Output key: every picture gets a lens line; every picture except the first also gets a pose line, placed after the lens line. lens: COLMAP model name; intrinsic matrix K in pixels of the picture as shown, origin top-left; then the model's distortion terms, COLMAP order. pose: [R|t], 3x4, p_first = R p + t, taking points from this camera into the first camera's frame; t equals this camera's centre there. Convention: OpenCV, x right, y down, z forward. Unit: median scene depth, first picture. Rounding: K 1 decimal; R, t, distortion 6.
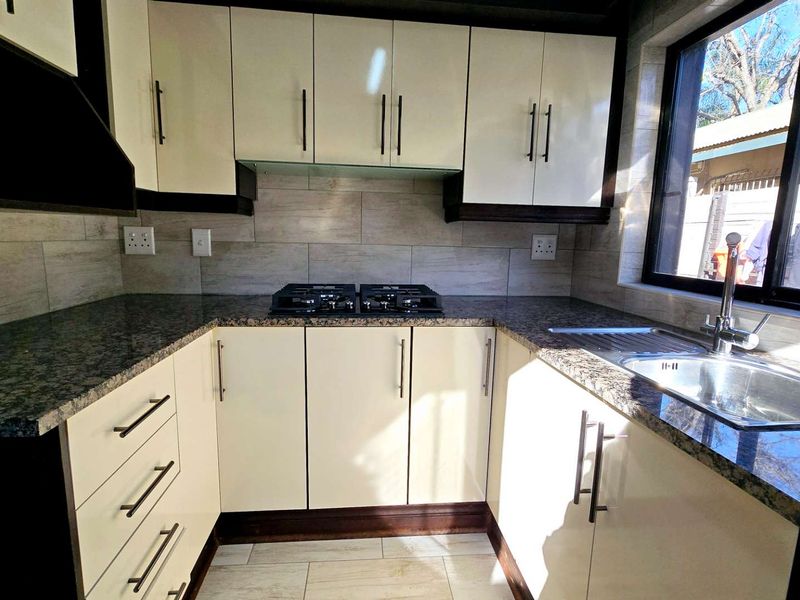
lens RADIAL K [[433.4, 0, 399.2], [0, 433.4, 303.4], [0, 0, 1]] dist [-0.006316, 0.003673]
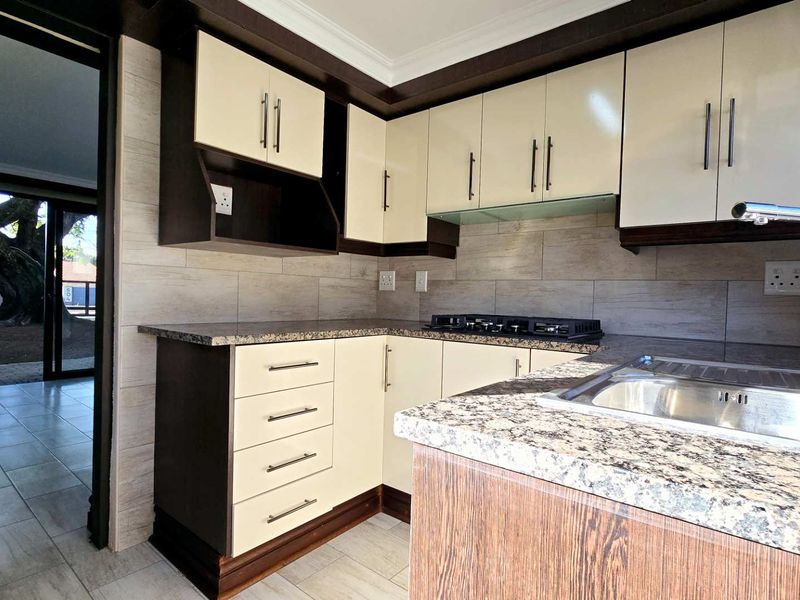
lens RADIAL K [[433.4, 0, 398.5], [0, 433.4, 302.9], [0, 0, 1]] dist [-0.006316, 0.003673]
pose [[0.711720, 0.007323, -0.702425, 0.451162], [-0.117863, 0.987015, -0.109132, 0.081049], [0.692505, 0.160461, 0.703341, 0.046855]]
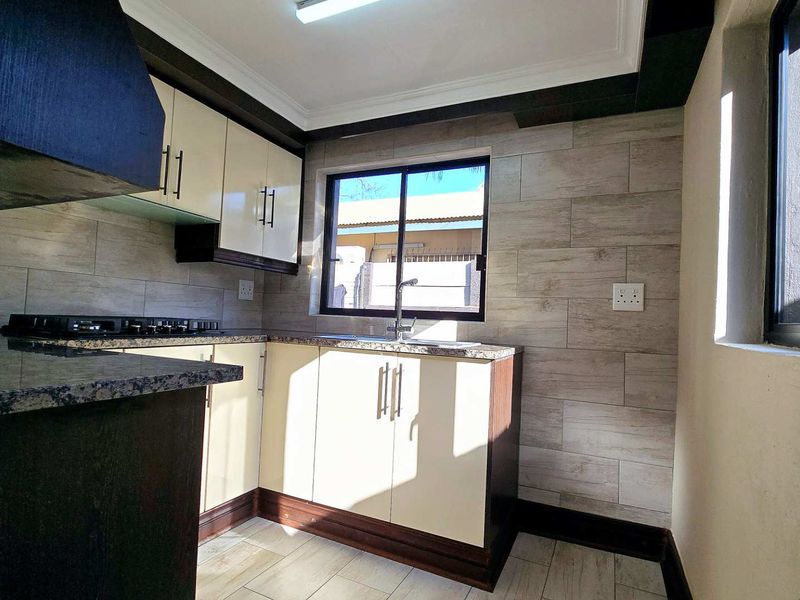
lens RADIAL K [[433.4, 0, 401.1], [0, 433.4, 301.3], [0, 0, 1]] dist [-0.006316, 0.003673]
pose [[0.513659, 0.035002, 0.857280, -0.622401], [0.098306, 0.990186, -0.099331, 0.089557], [-0.852344, 0.135298, 0.505177, -0.038257]]
